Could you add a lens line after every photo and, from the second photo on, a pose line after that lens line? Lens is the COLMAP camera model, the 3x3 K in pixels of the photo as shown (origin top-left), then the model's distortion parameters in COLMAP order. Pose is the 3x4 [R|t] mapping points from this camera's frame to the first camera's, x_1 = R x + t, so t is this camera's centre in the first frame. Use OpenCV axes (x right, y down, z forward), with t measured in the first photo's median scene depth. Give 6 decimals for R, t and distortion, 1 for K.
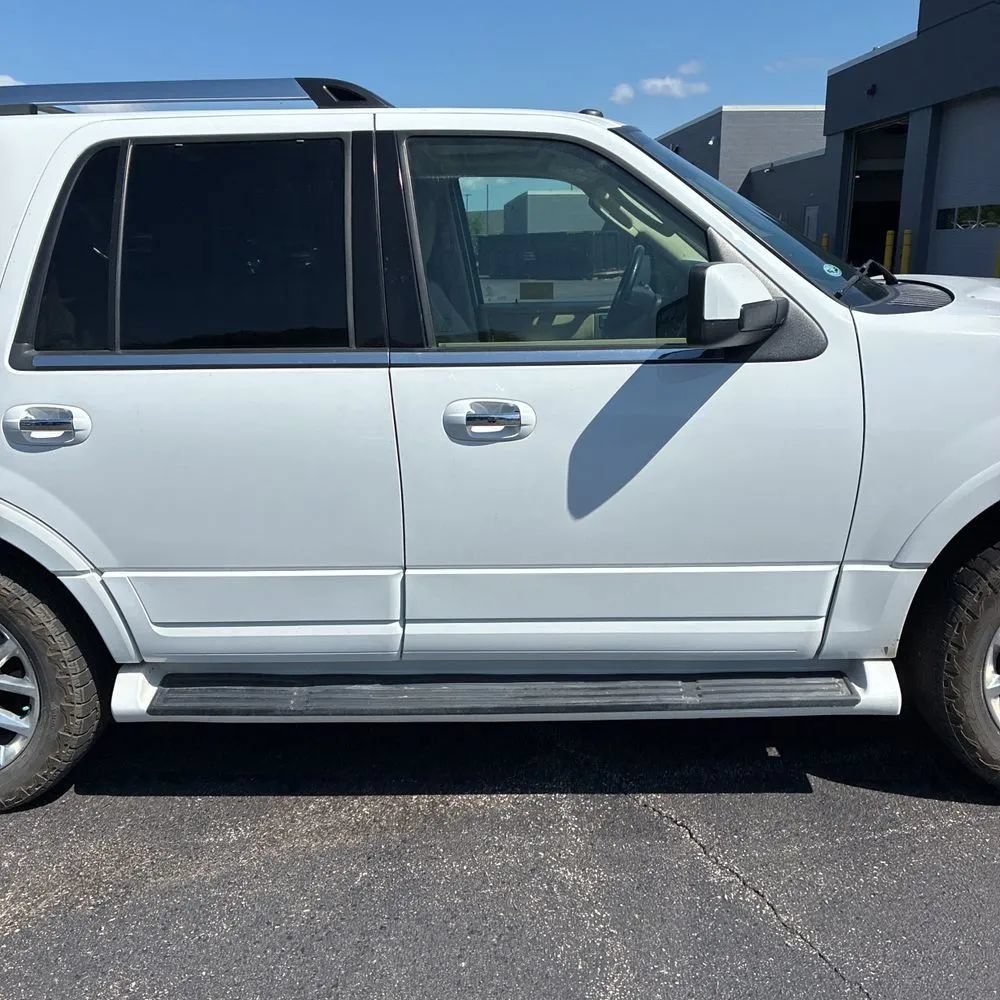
lens RADIAL K [[1002.0, 0, 474.7], [0, 1002.0, 525.8], [0, 0, 1]] dist [0.003345, 0.005365]
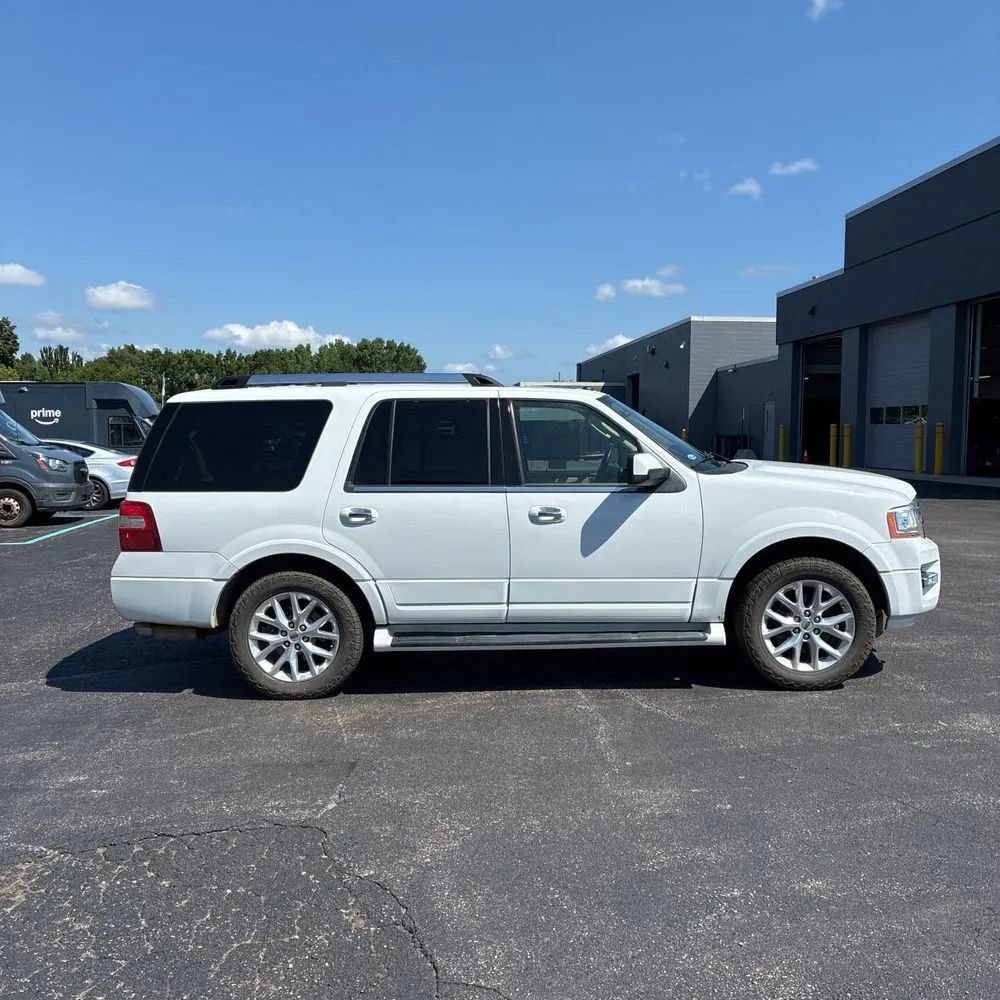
lens RADIAL K [[985.6, 0, 472.8], [0, 985.6, 498.2], [0, 0, 1]] dist [0.013889, -0.002639]
pose [[0.999861, 0.014927, 0.007490, -0.172028], [-0.013126, 0.979655, -0.200259, 0.310585], [-0.010327, 0.200133, 0.979714, -1.242081]]
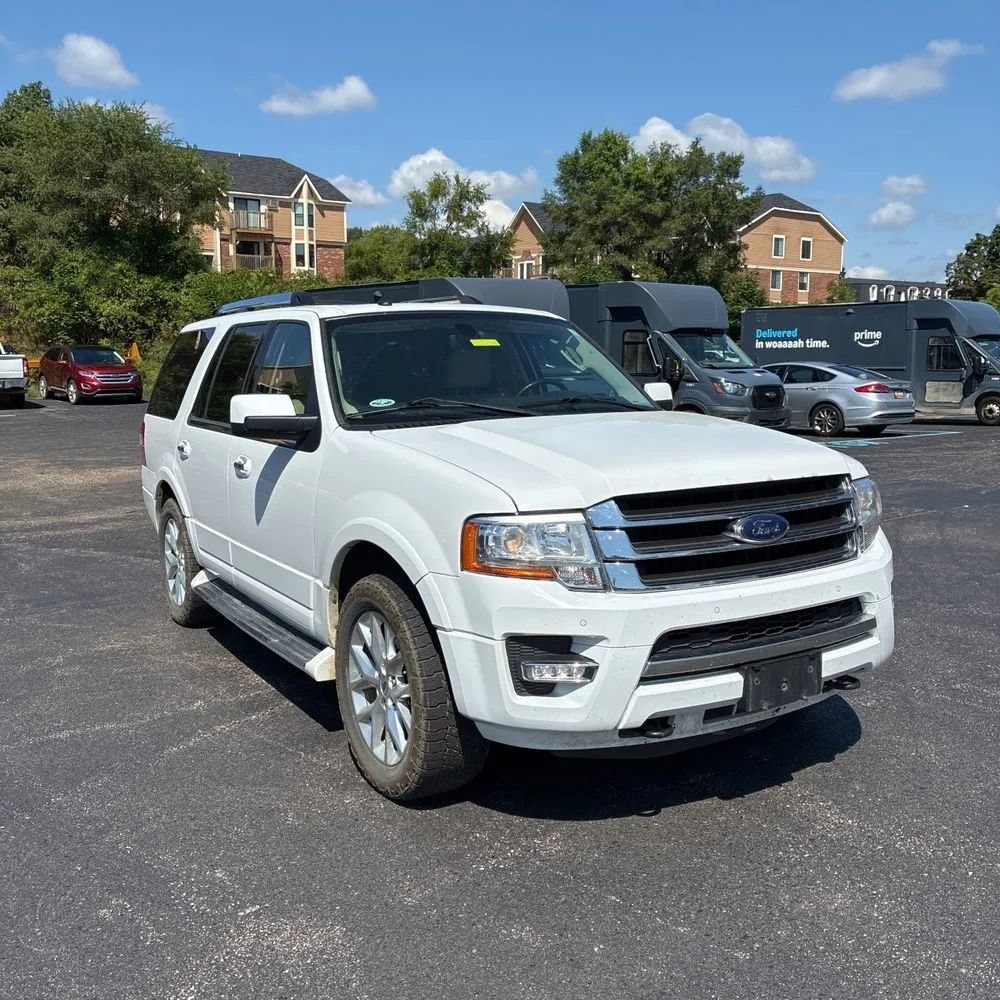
lens RADIAL K [[985.6, 0, 472.8], [0, 985.6, 498.2], [0, 0, 1]] dist [0.013889, -0.002639]
pose [[0.560398, 0.135441, -0.817074, 1.720085], [-0.227733, 0.973710, 0.005212, -0.147255], [0.796299, 0.183154, 0.576509, 0.246604]]
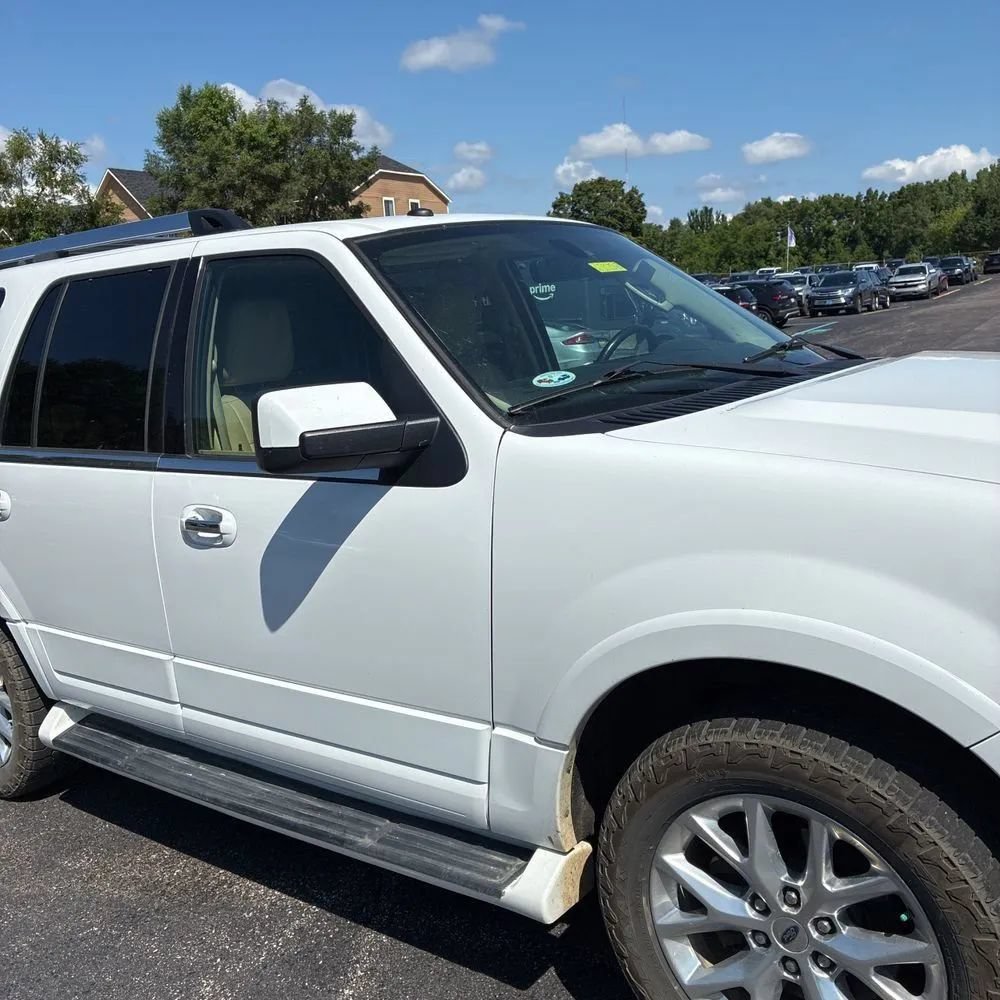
lens RADIAL K [[1004.2, 0, 500.0], [0, 1004.2, 500.0], [0, 0, 1]] dist [0.020792, 0.019824]
pose [[0.834554, 0.058327, -0.547829, 0.793519], [-0.087250, 0.995823, -0.026890, -0.123104], [0.543973, 0.070239, 0.836158, 0.265109]]
